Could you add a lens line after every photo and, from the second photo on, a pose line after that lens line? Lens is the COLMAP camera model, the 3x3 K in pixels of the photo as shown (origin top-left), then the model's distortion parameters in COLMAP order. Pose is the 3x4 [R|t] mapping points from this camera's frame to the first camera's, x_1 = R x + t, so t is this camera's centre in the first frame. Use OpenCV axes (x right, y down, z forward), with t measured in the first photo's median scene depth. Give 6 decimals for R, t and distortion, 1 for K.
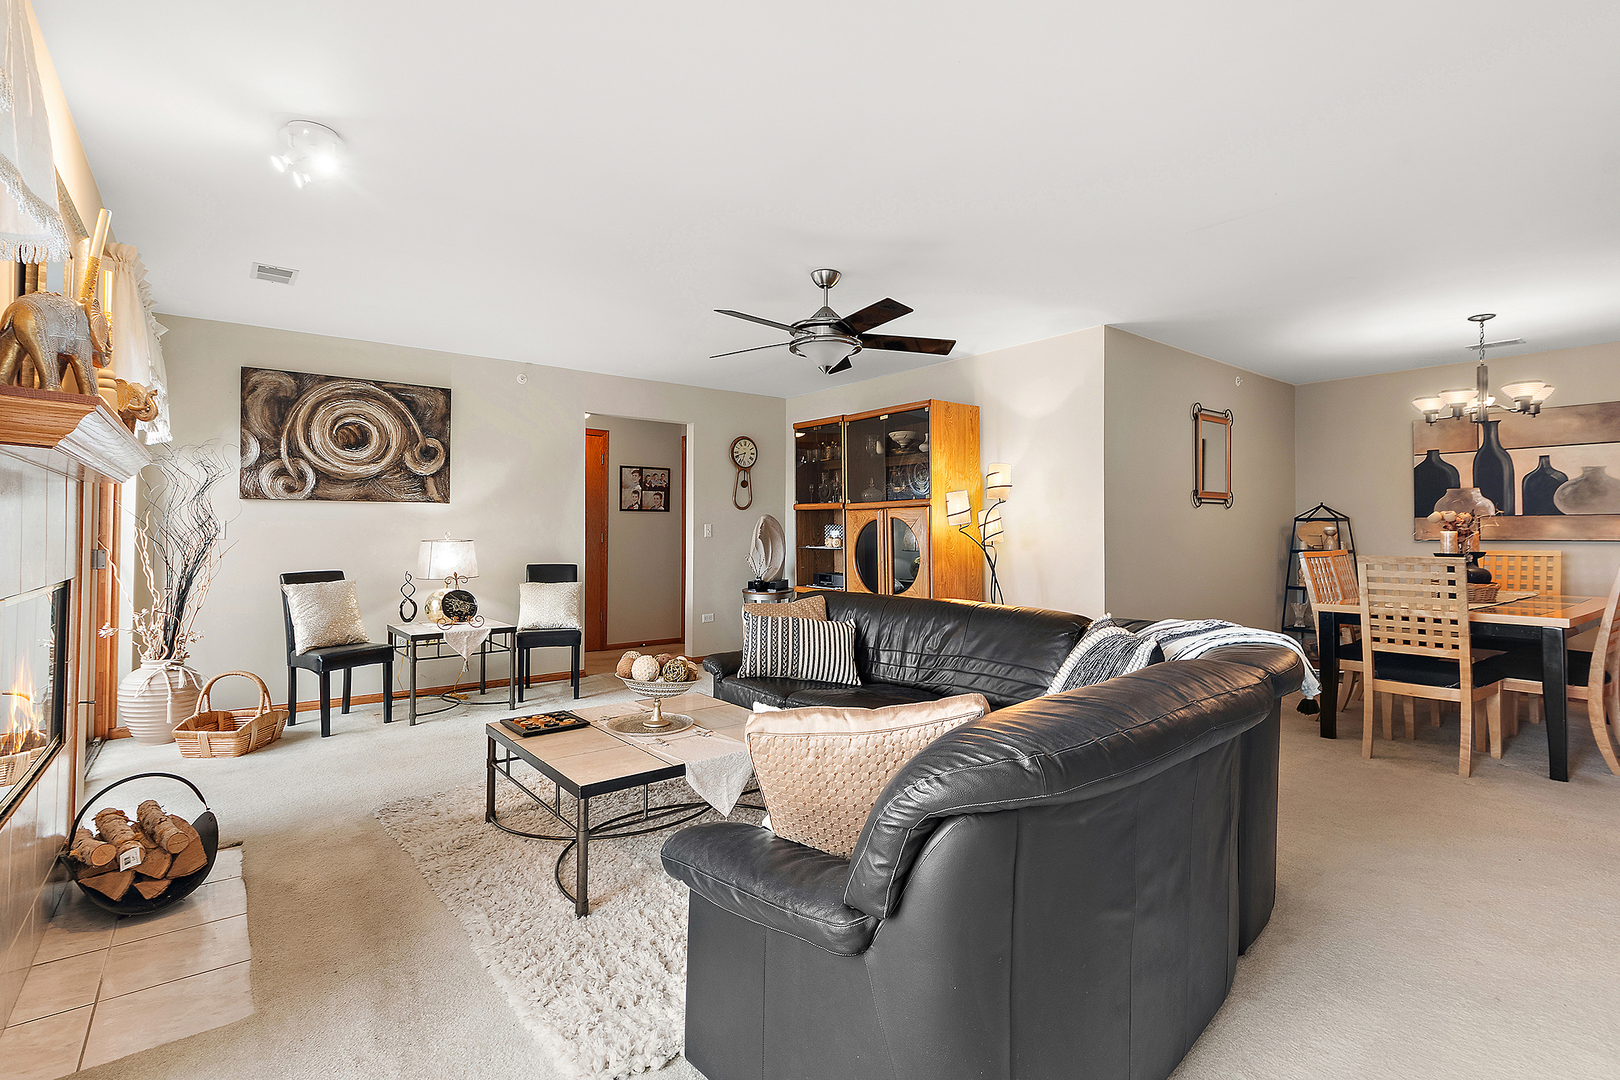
lens RADIAL K [[761.2, 0, 777.9], [0, 761.2, 515.0], [0, 0, 1]] dist [-0.010853, 0.000714]
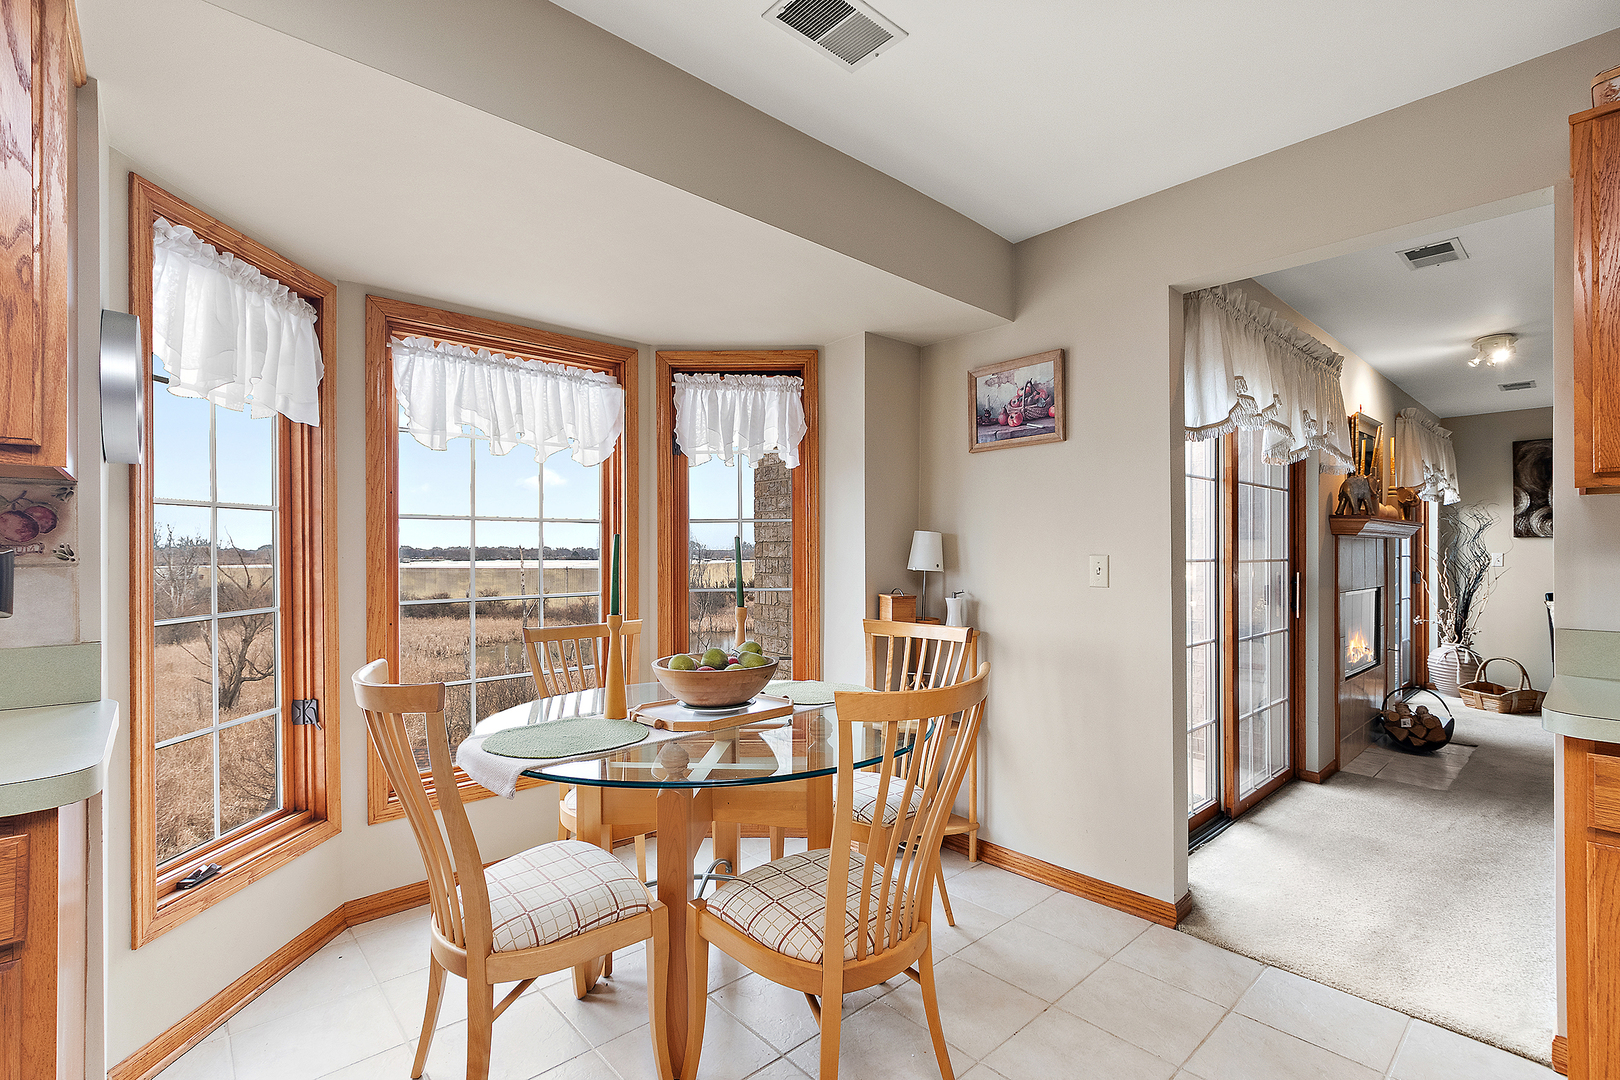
lens RADIAL K [[724.9, 0, 819.9], [0, 724.9, 549.6], [0, 0, 1]] dist [-0.002883, 0.000093]
pose [[0.095480, -0.004387, -0.995422, 0.540367], [0.025024, 0.999685, -0.002005, -0.031510], [0.995117, -0.024718, 0.095559, -0.436082]]
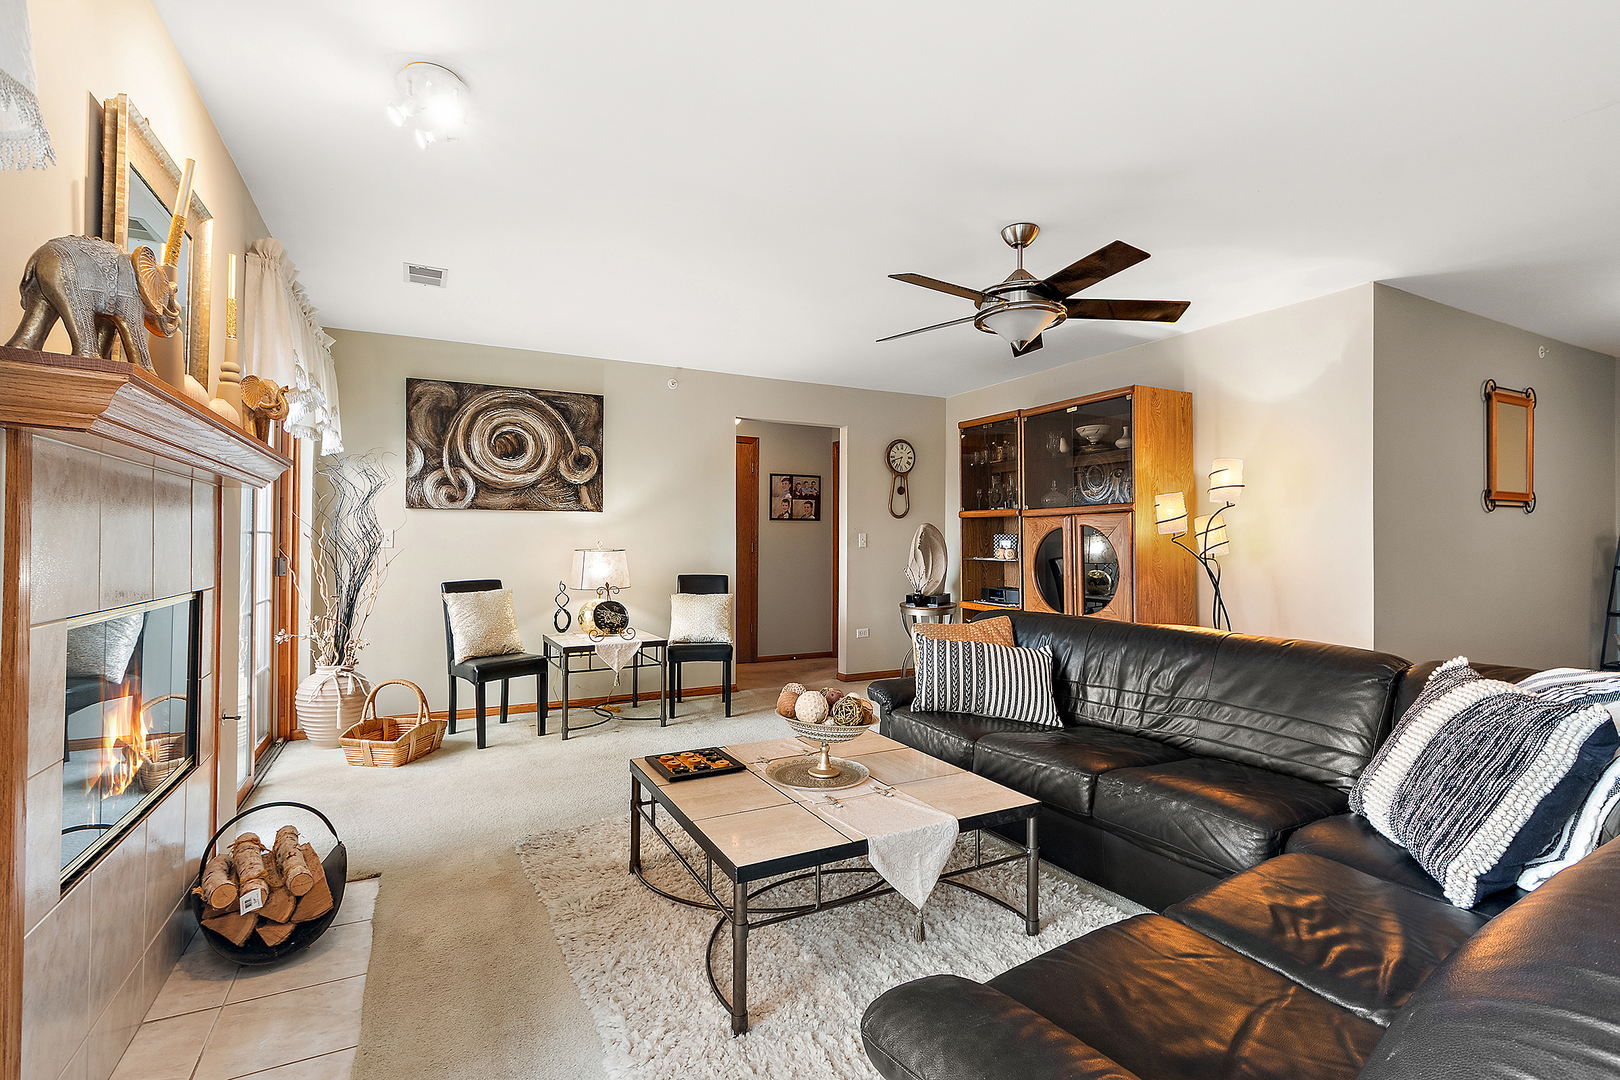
lens RADIAL K [[724.9, 0, 777.0], [0, 724.9, 536.2], [0, 0, 1]] dist [-0.002883, 0.000093]
pose [[0.982431, 0.000603, -0.186623, -0.043872], [0.001985, 0.999904, 0.013679, 0.004370], [0.186614, -0.013809, 0.982336, 0.151810]]
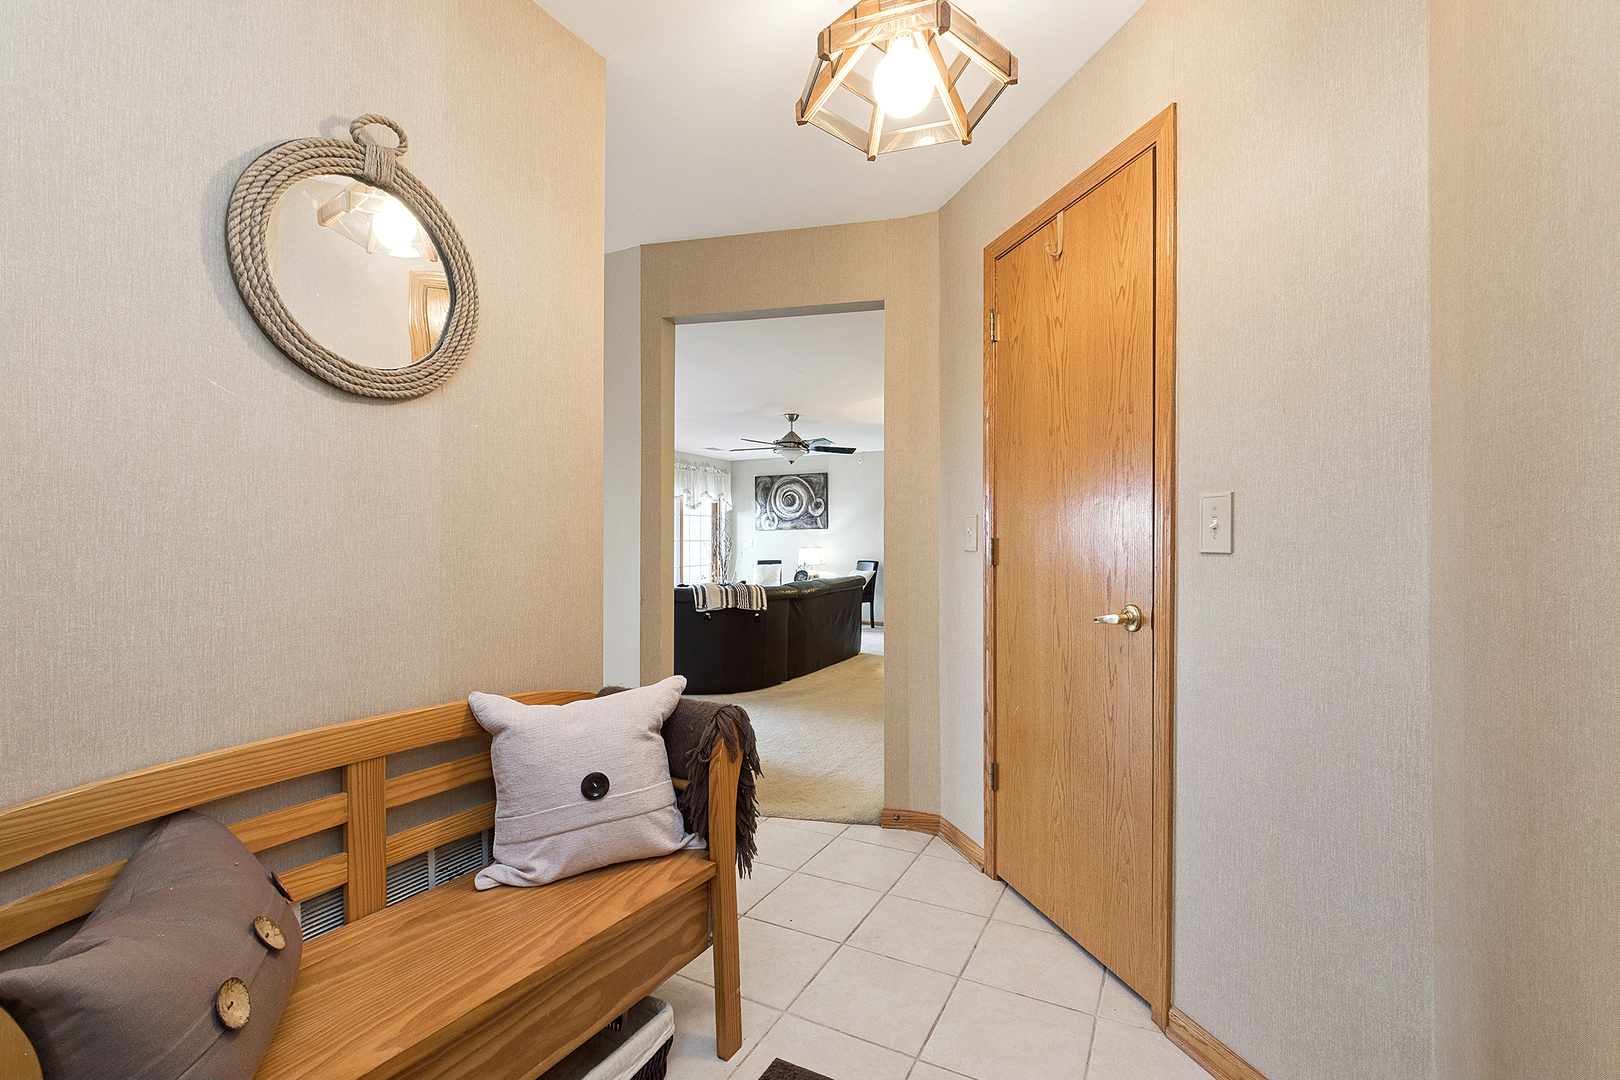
lens RADIAL K [[724.9, 0, 811.9], [0, 724.9, 545.7], [0, 0, 1]] dist [-0.002883, 0.000093]
pose [[0.441057, -0.003152, -0.897474, 1.656837], [0.023476, 0.999692, 0.008026, 0.016195], [0.897172, -0.024609, 0.440995, 0.138000]]
